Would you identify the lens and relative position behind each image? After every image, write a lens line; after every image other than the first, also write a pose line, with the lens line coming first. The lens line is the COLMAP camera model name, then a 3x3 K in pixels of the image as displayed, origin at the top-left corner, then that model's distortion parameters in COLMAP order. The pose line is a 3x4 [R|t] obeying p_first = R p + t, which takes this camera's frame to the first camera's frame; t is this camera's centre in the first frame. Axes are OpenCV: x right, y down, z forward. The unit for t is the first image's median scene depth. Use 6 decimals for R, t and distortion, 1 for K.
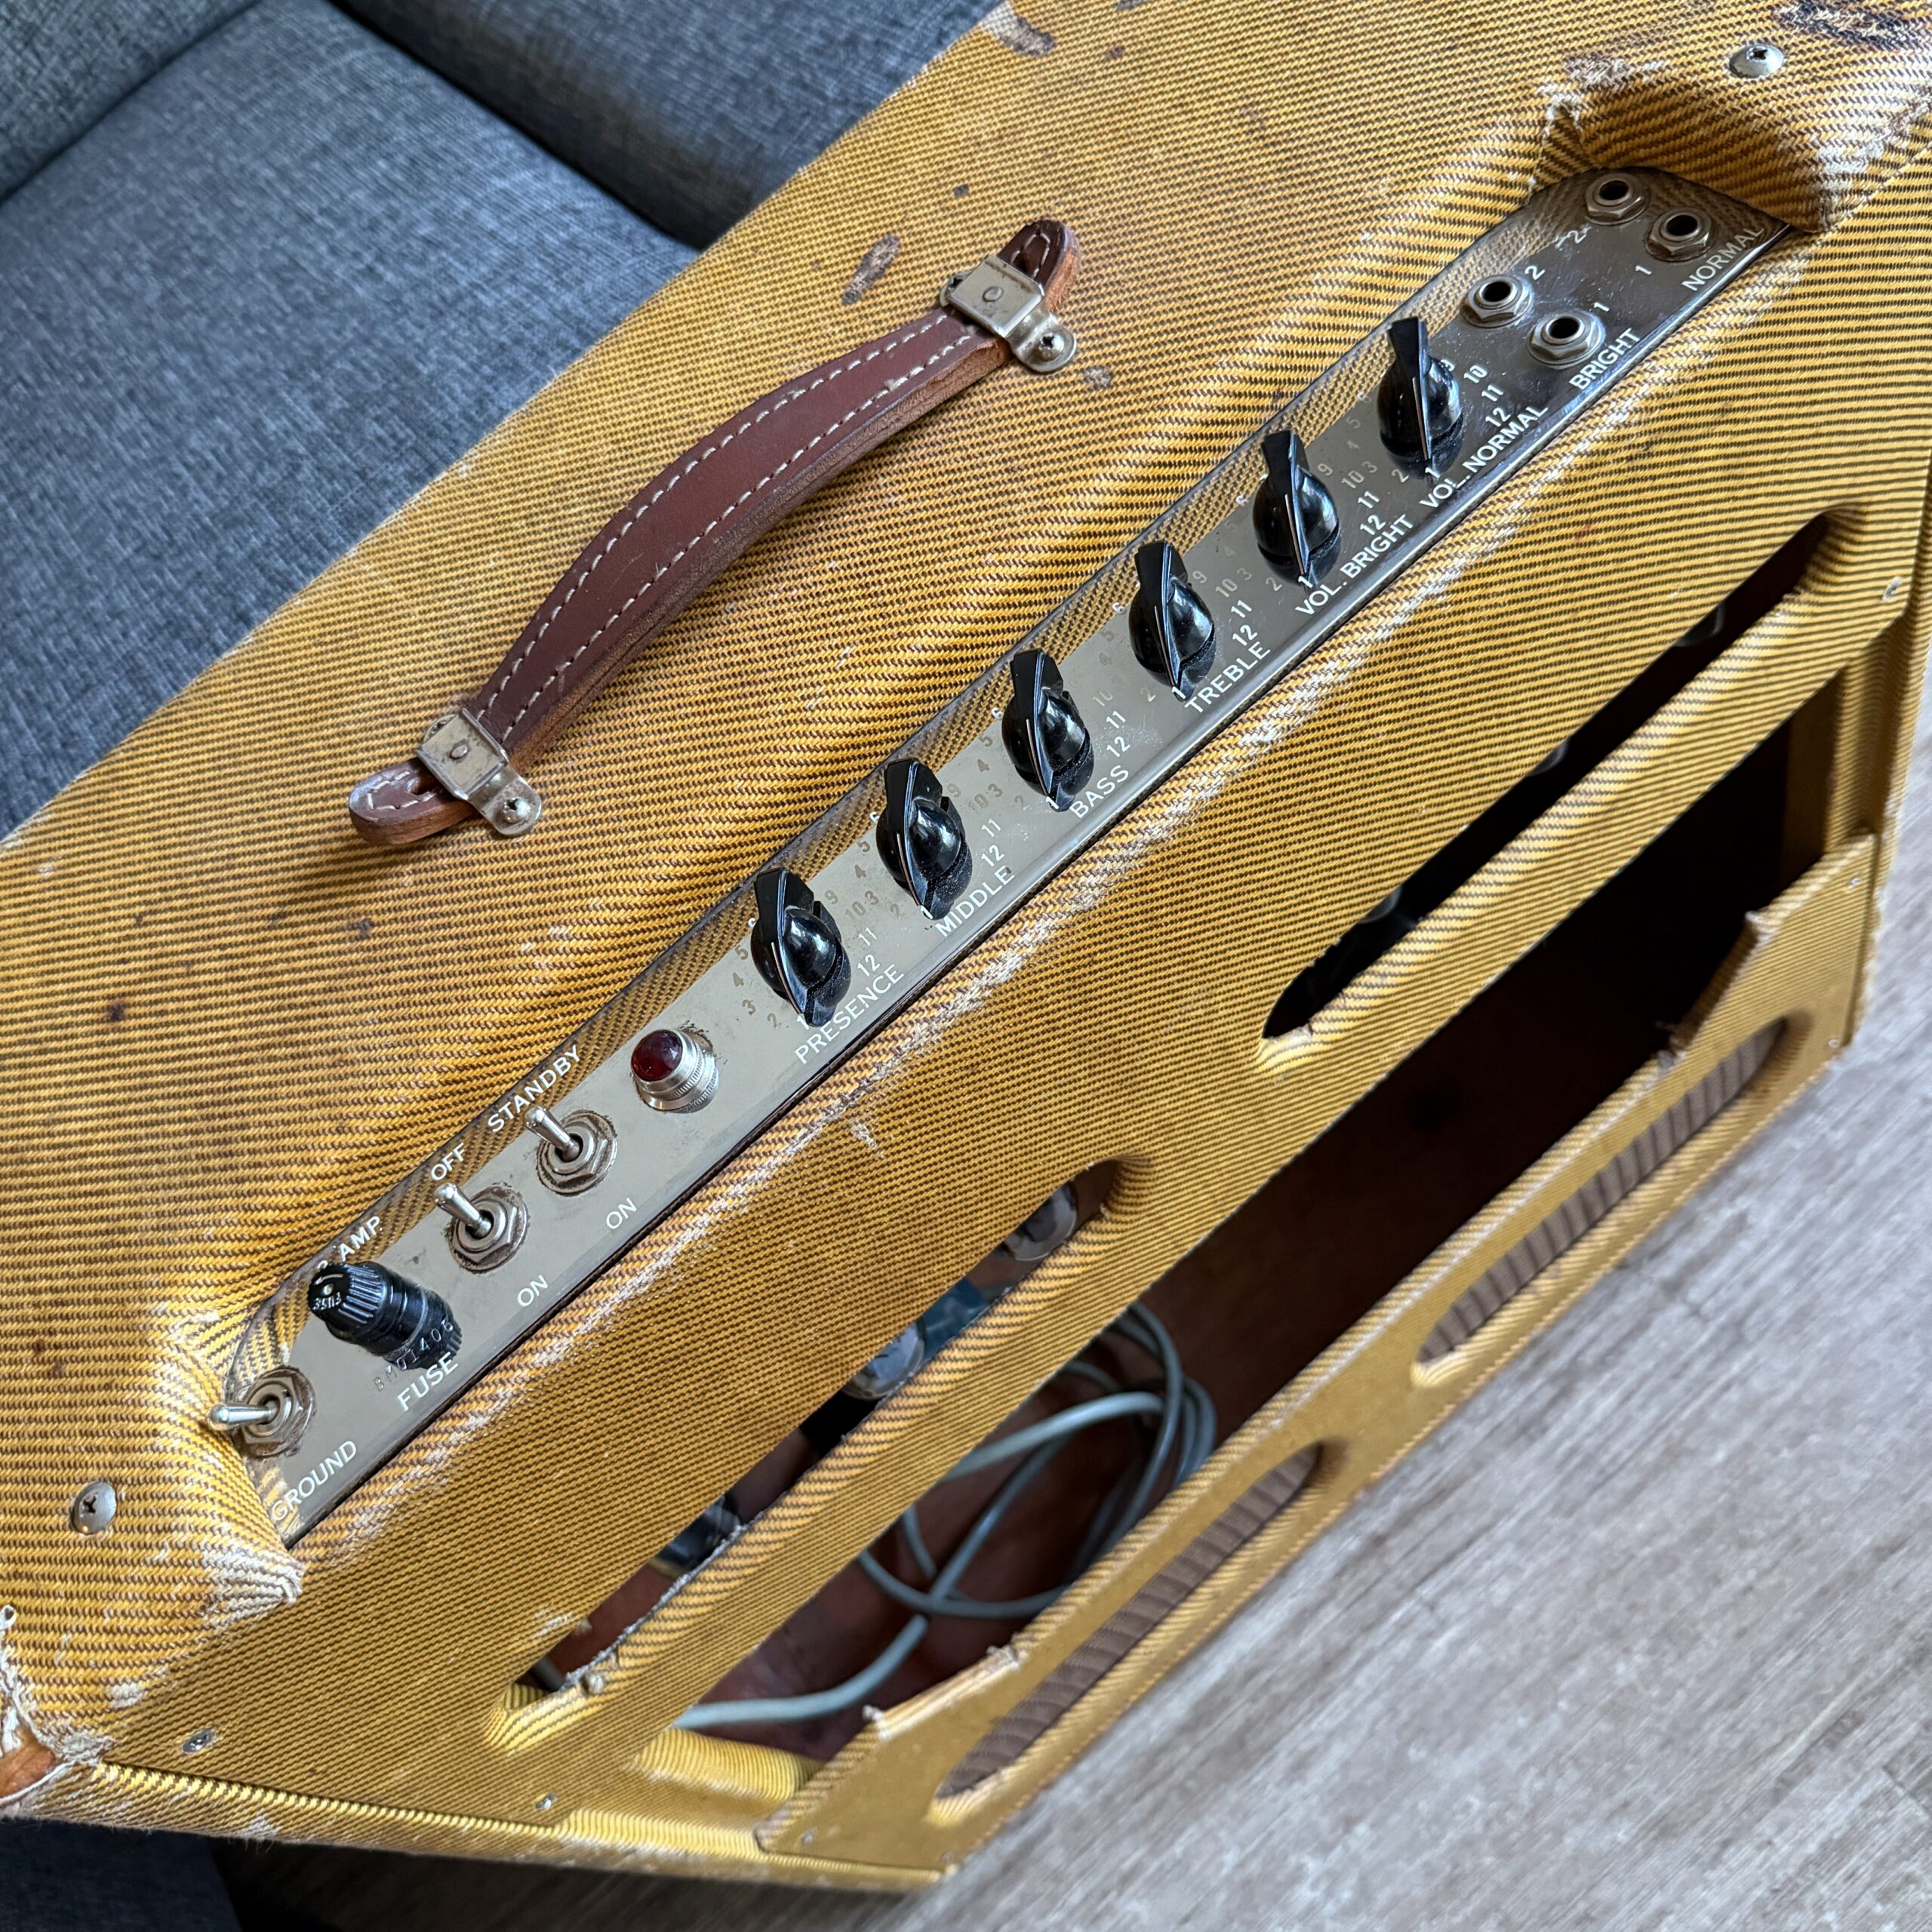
lens RADIAL K [[1847.9, 0, 962.1], [0, 1847.9, 970.7], [0, 0, 1]] dist [-0.006104, -0.008793]
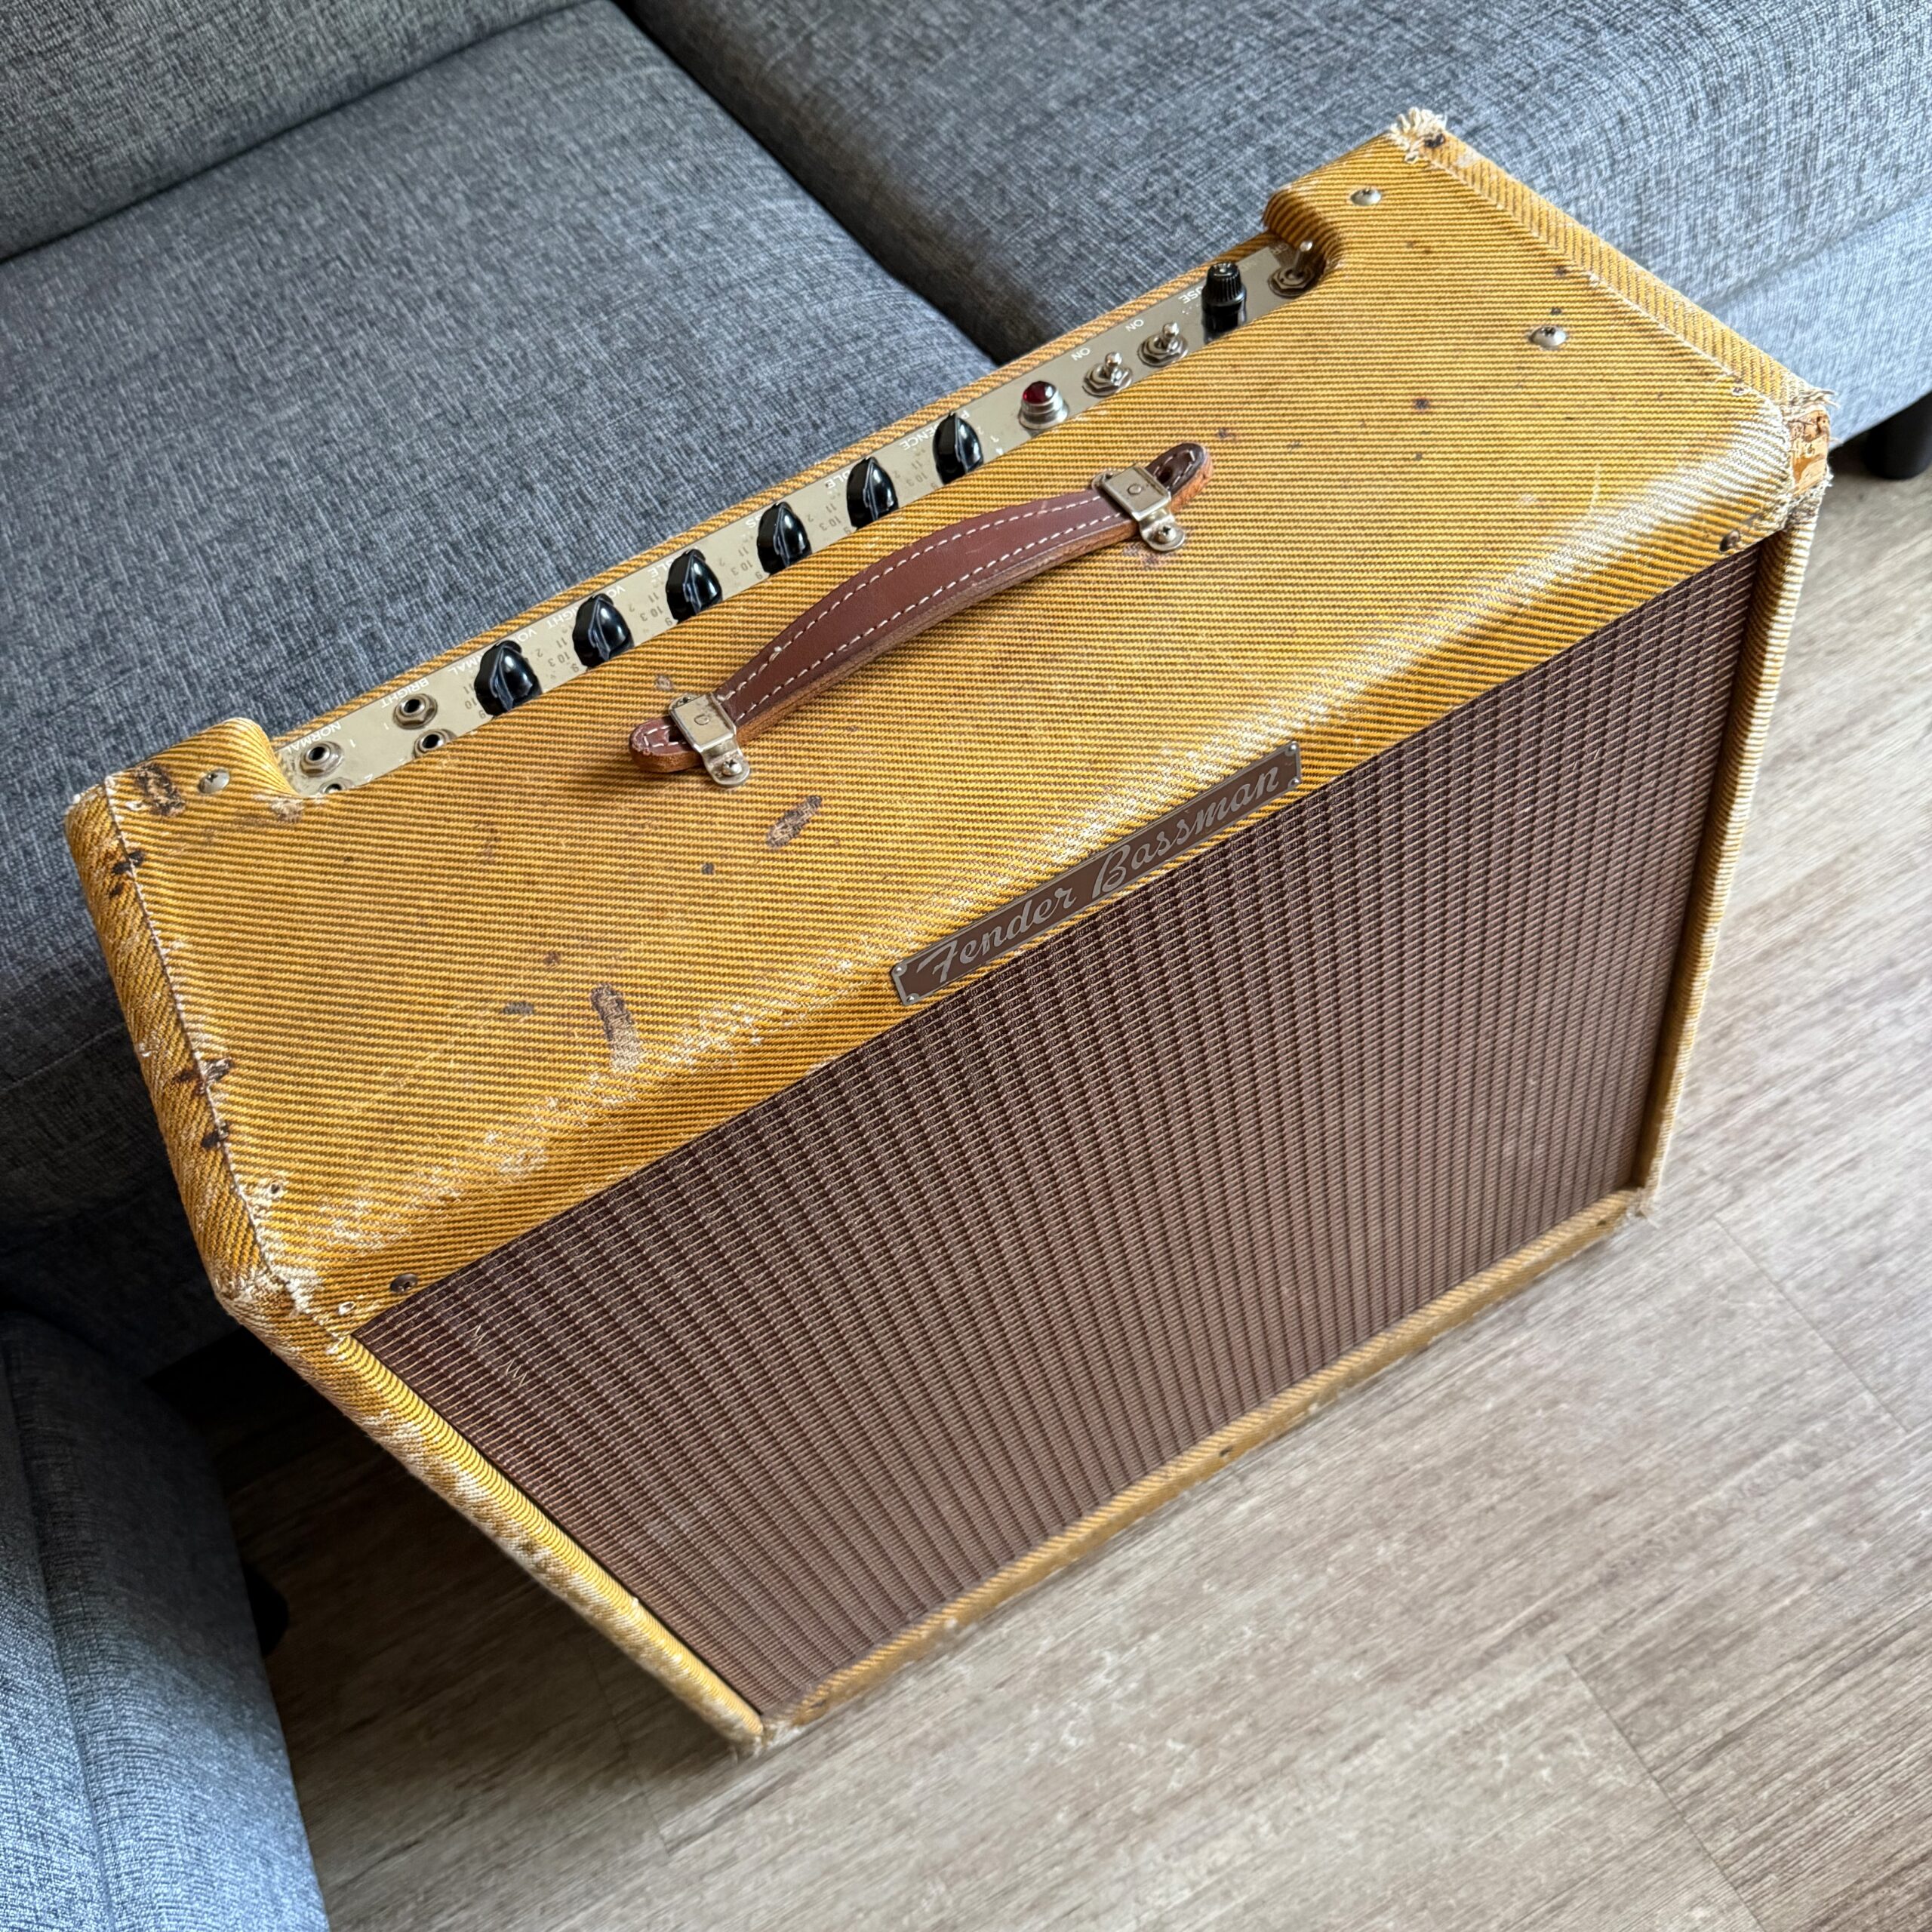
lens RADIAL K [[1817.7, 0, 967.1], [0, 1817.7, 973.8], [0, 0, 1]] dist [0.109694, -0.233280]
pose [[0.973465, 0.219792, 0.063698, -0.085391], [-0.217111, 0.975043, -0.046408, 0.114136], [-0.072309, 0.031347, 0.996890, -0.246221]]
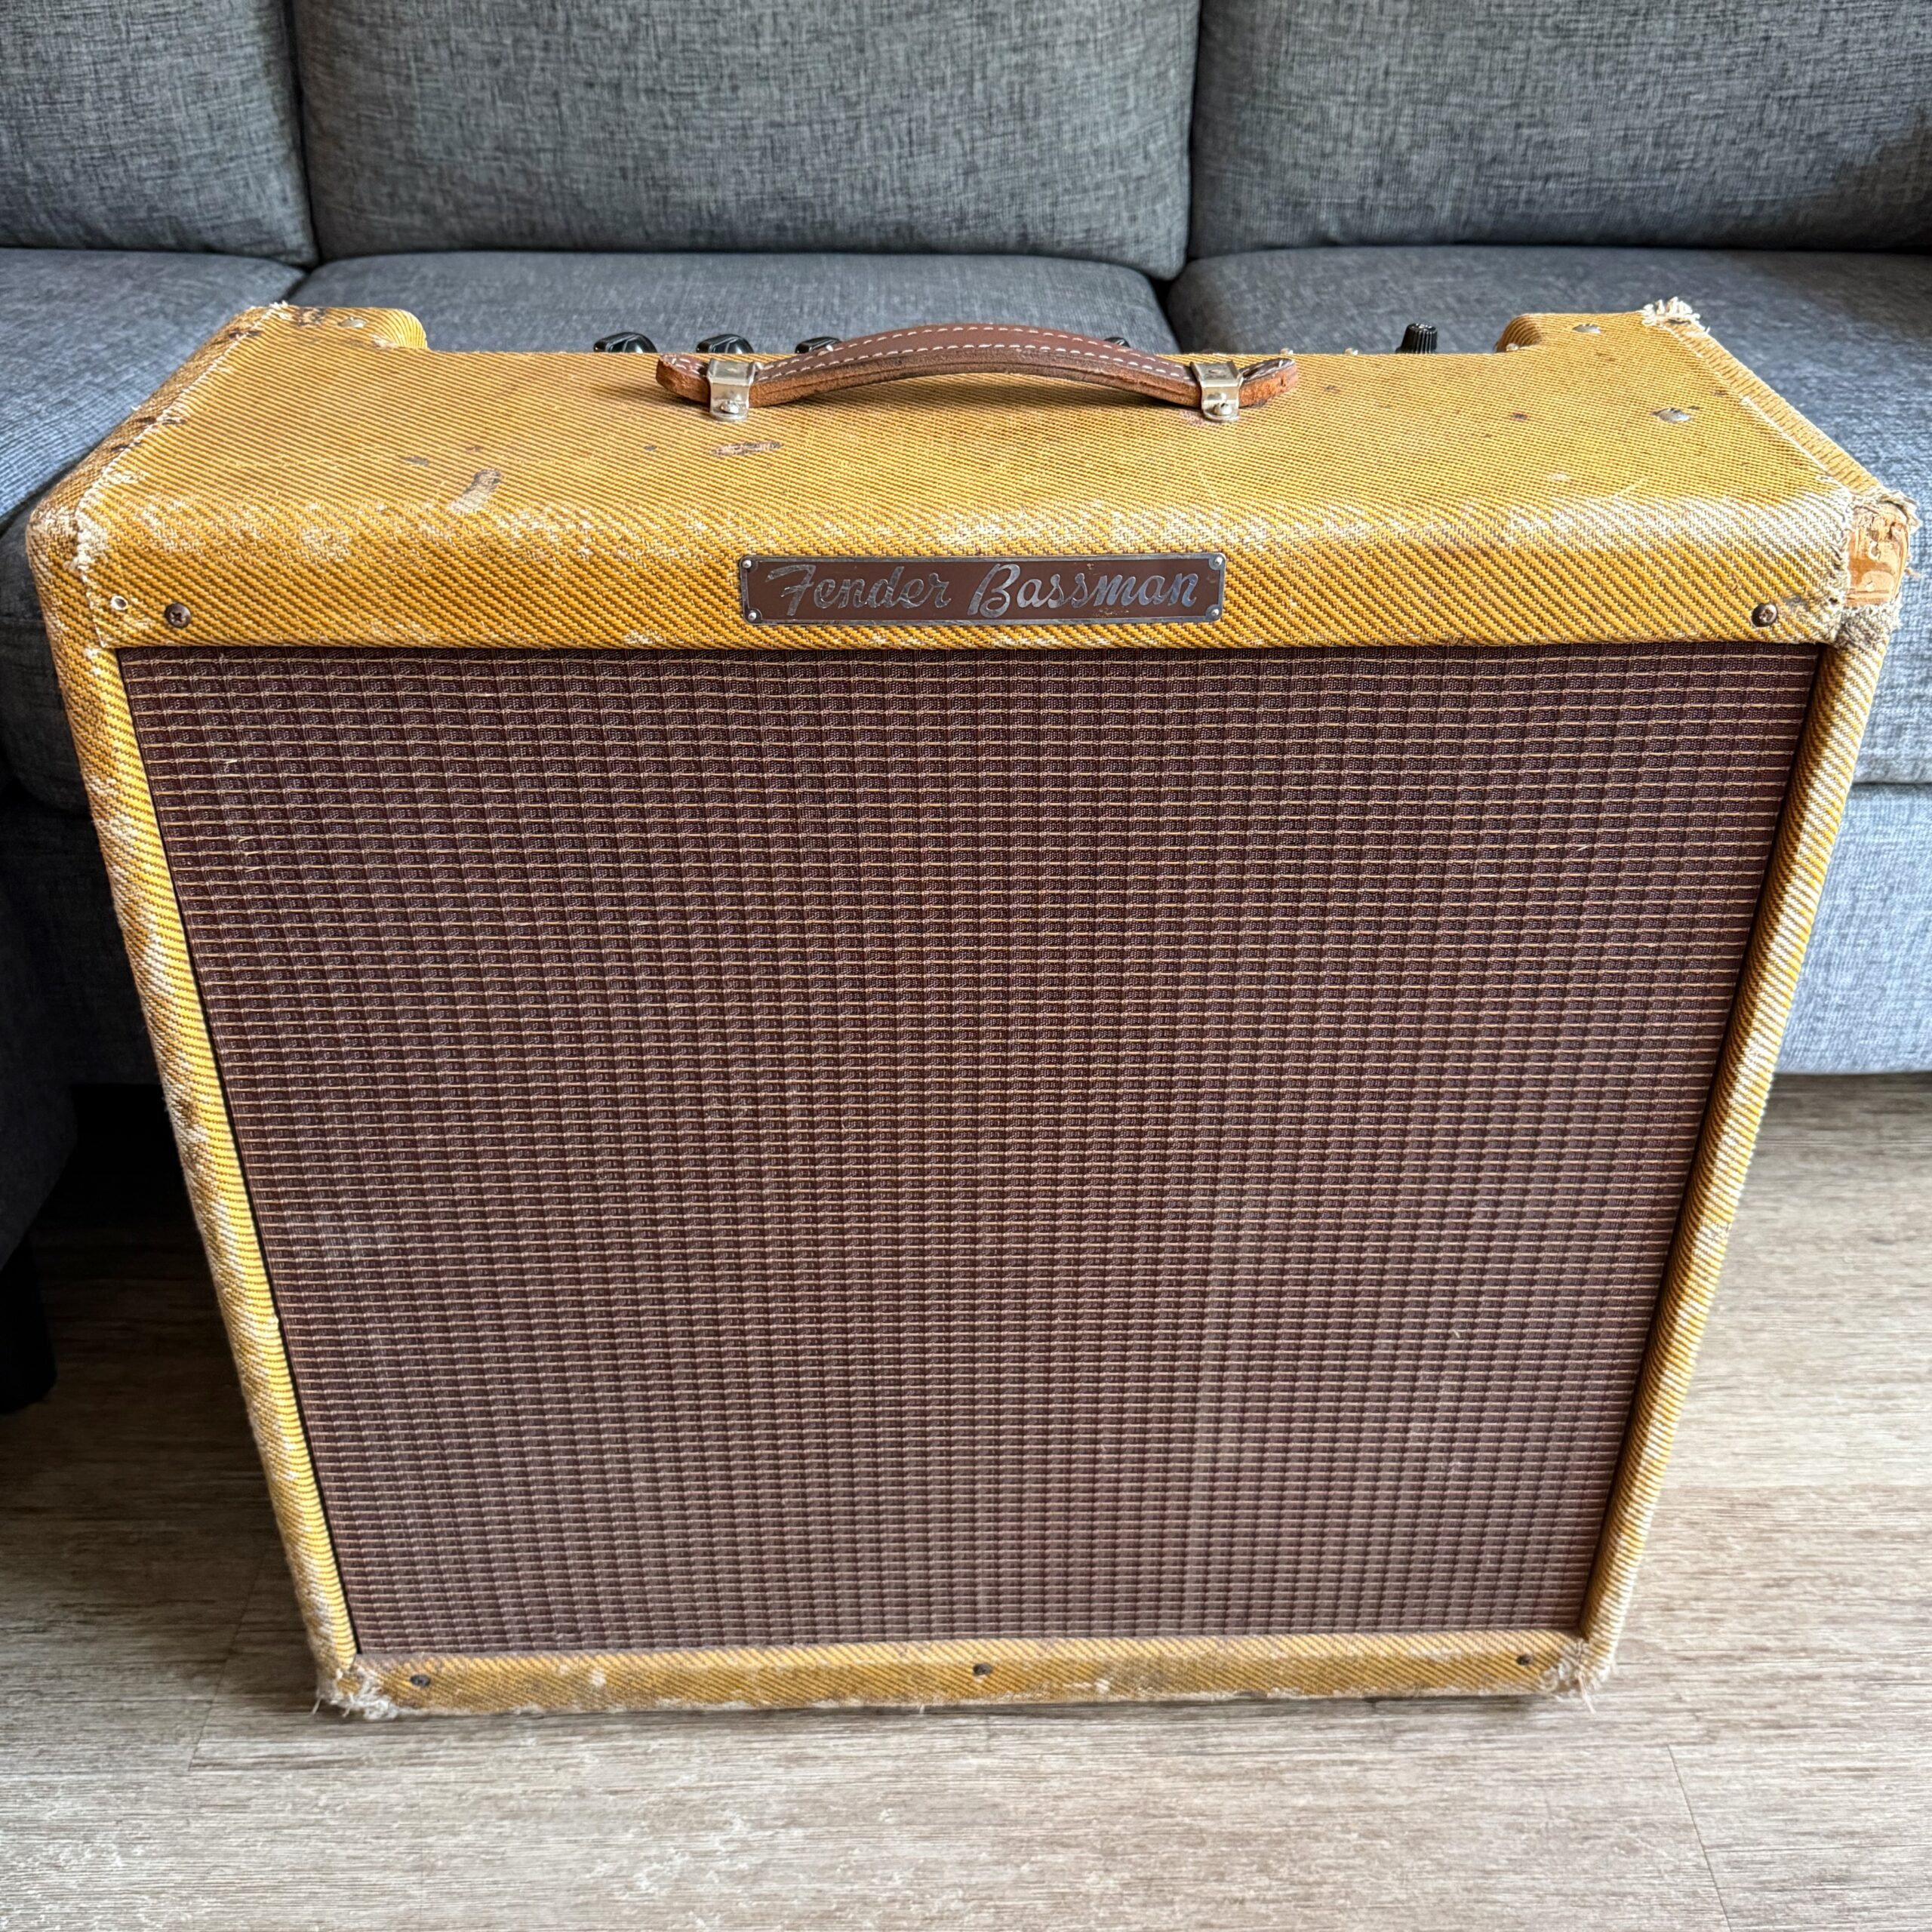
lens RADIAL K [[1931.3, 0, 1016.1], [0, 1931.3, 993.7], [0, 0, 1]] dist [-0.010691, -0.000560]
pose [[0.758380, 0.599049, -0.256904, 0.307729], [-0.651065, 0.715067, -0.254545, 0.328721], [0.031219, 0.360303, 0.932313, -0.165183]]
